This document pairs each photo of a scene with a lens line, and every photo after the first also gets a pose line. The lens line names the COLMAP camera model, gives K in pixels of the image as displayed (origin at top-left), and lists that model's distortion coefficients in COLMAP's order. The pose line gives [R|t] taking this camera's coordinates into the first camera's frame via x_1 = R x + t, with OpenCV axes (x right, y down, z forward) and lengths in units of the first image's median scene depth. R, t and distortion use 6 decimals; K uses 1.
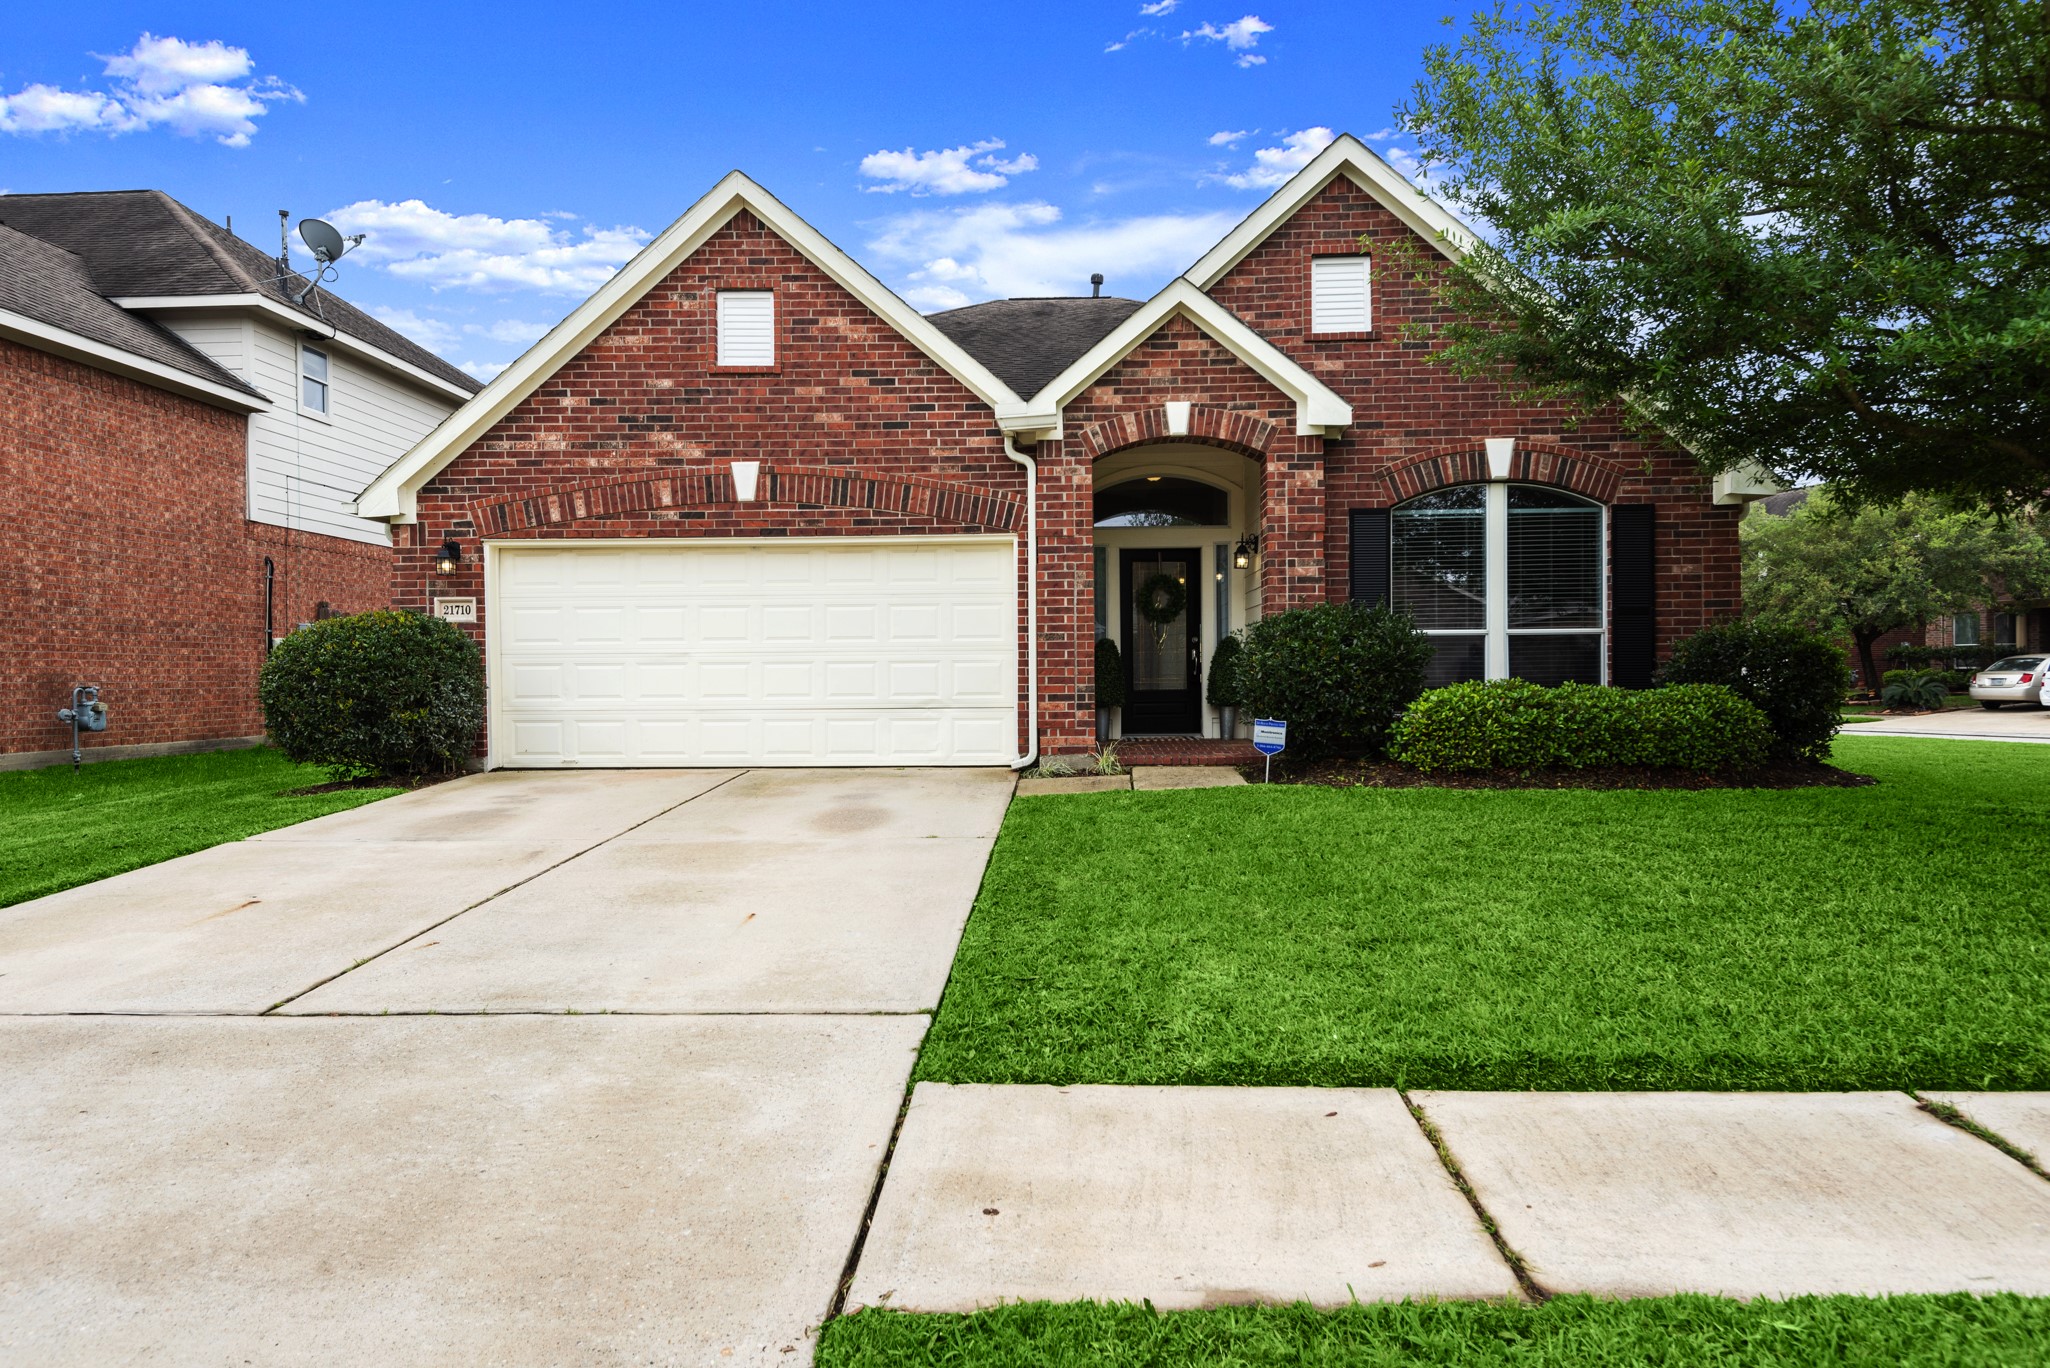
lens RADIAL K [[1276.8, 0, 1025.6], [0, 1276.8, 689.1], [0, 0, 1]] dist [0.000636, -0.002014]
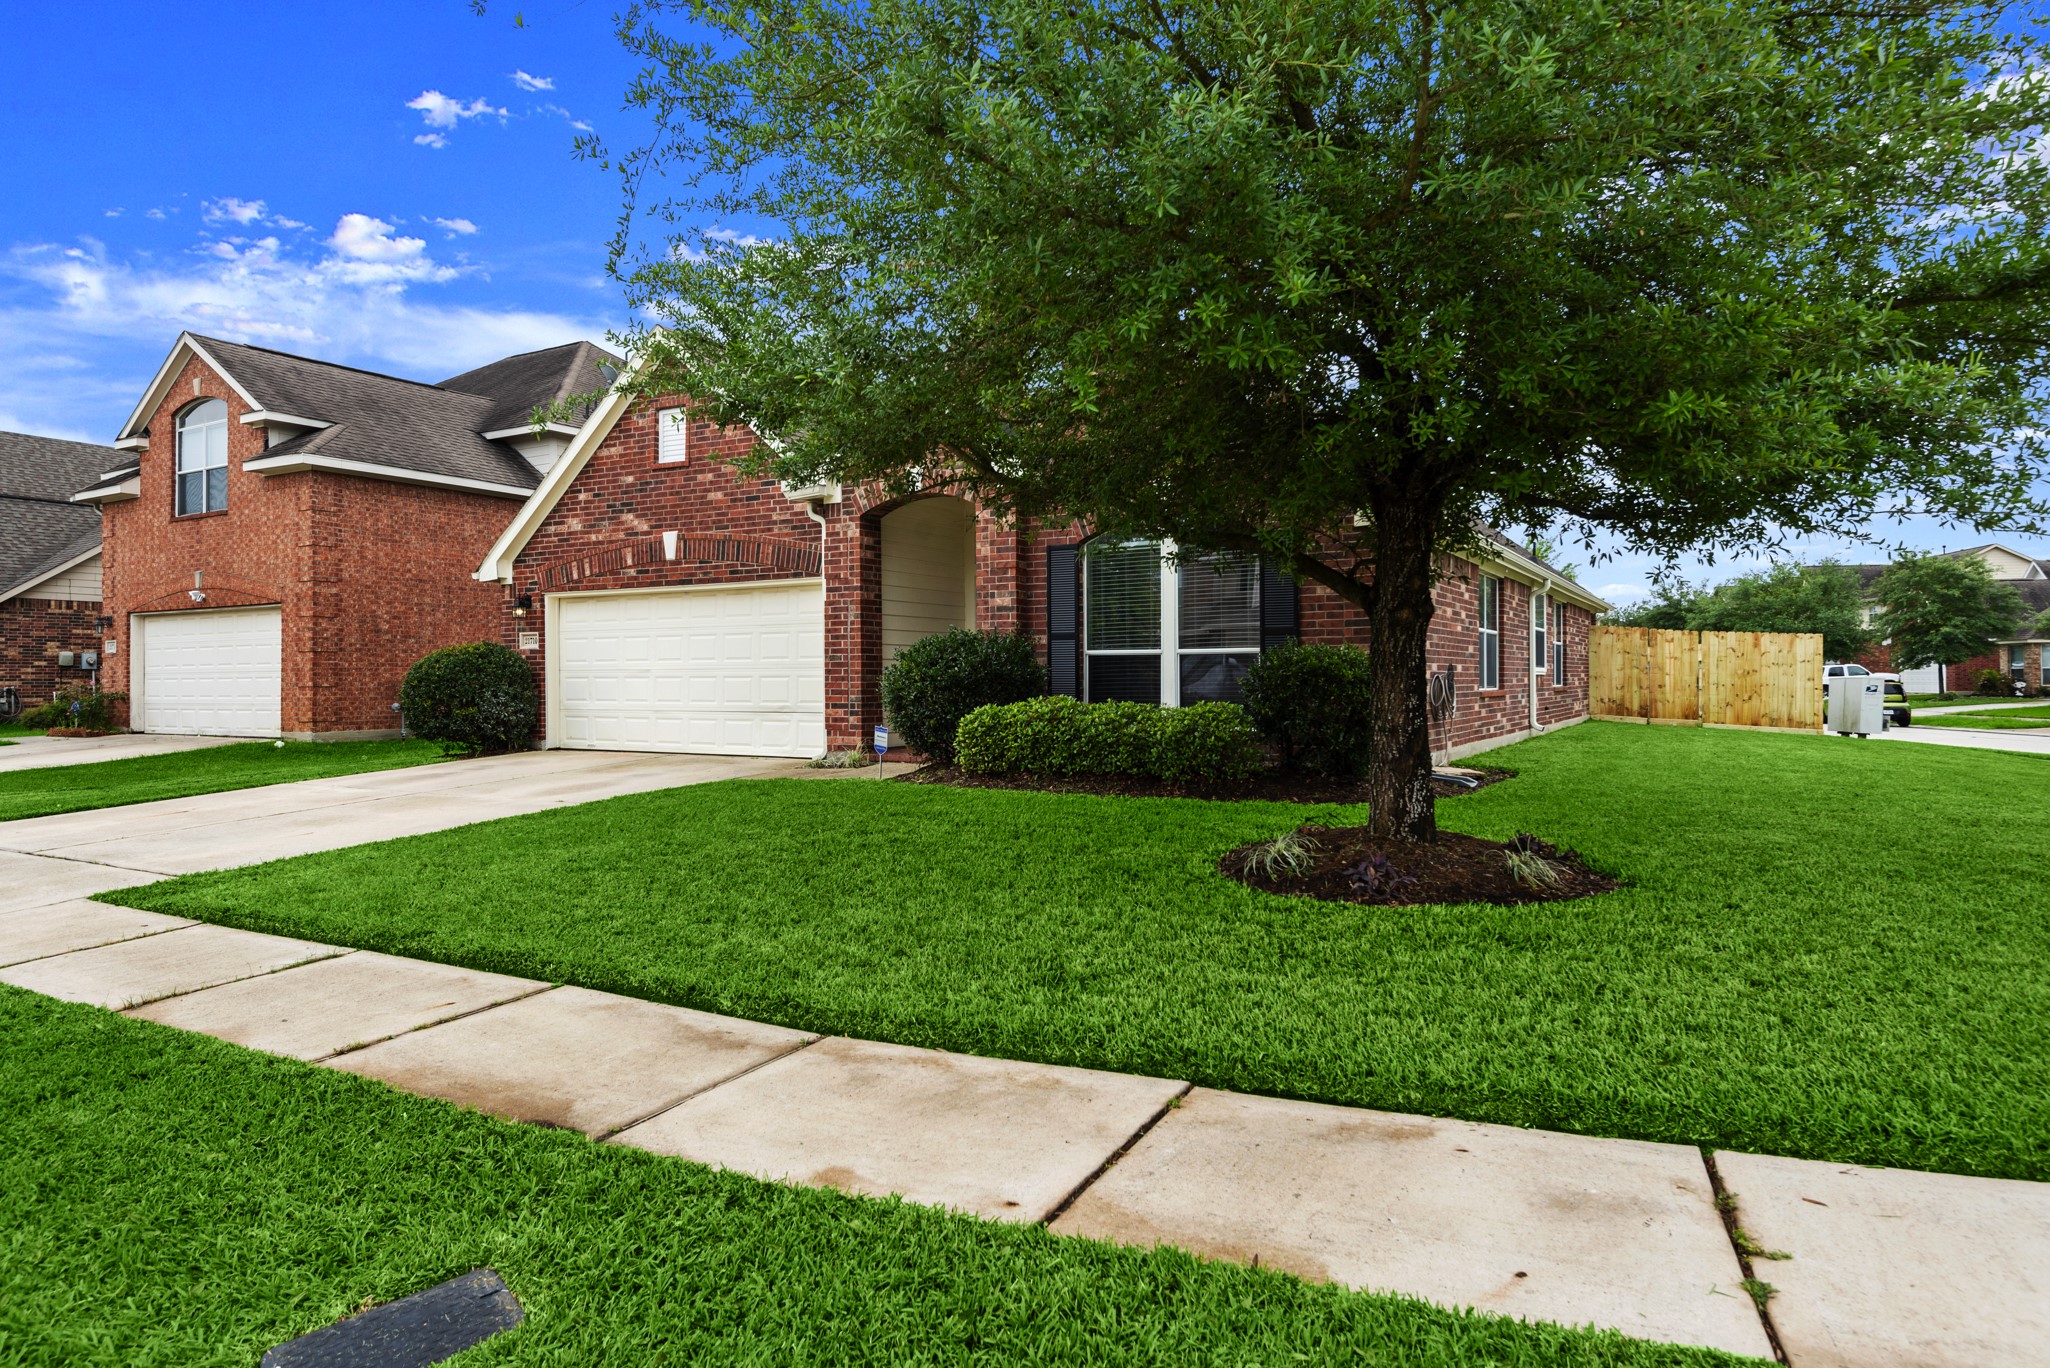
lens RADIAL K [[1276.8, 0, 1023.9], [0, 1276.8, 678.8], [0, 0, 1]] dist [0.000636, -0.002014]
pose [[0.871230, 0.004218, -0.490856, 0.792910], [-0.005117, 0.999987, -0.000491, -0.020097], [0.490848, 0.002939, 0.871240, -0.015430]]
